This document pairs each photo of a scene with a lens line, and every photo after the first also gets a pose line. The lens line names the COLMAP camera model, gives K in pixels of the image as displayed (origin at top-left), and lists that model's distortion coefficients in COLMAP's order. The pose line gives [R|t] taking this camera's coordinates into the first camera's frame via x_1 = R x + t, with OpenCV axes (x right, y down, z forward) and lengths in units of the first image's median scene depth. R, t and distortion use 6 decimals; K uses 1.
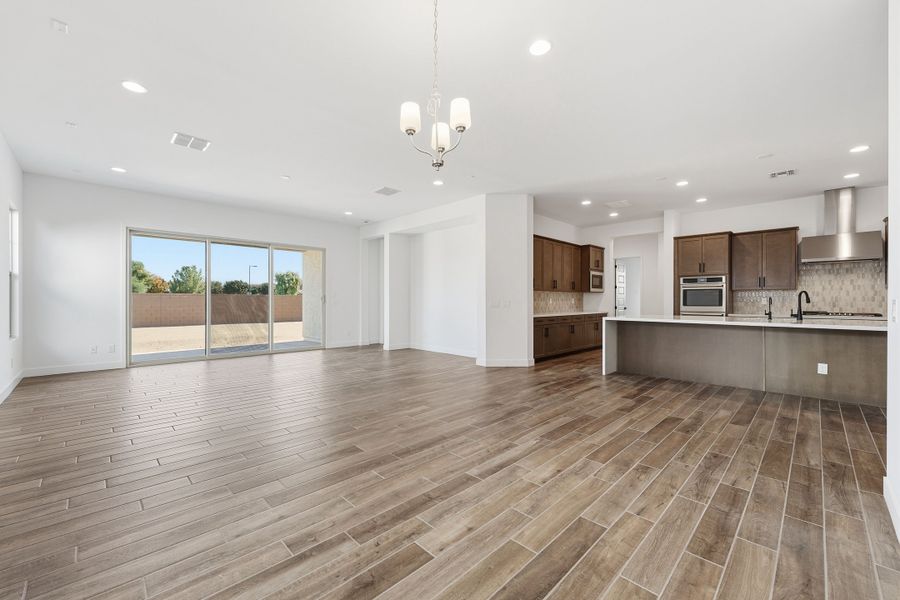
lens RADIAL K [[366.6, 0, 450.4], [0, 366.6, 300.3], [0, 0, 1]] dist [0.010448, 0.000123]
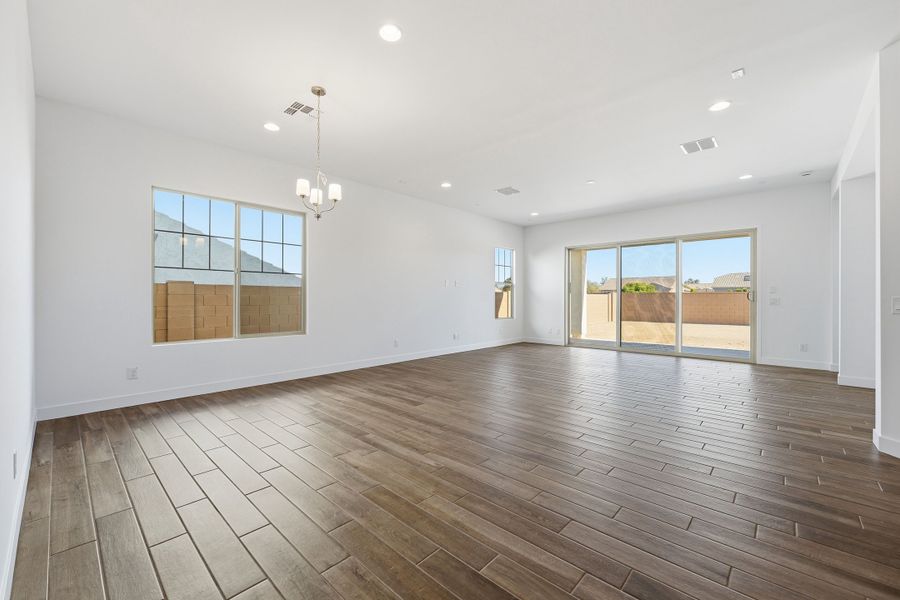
lens RADIAL K [[366.6, 0, 447.5], [0, 366.6, 299.1], [0, 0, 1]] dist [0.010448, 0.000123]
pose [[0.032635, 0.001896, -0.999466, 0.617529], [-0.003180, 0.999993, 0.001793, 0.001407], [0.999462, 0.003119, 0.032641, 0.575519]]
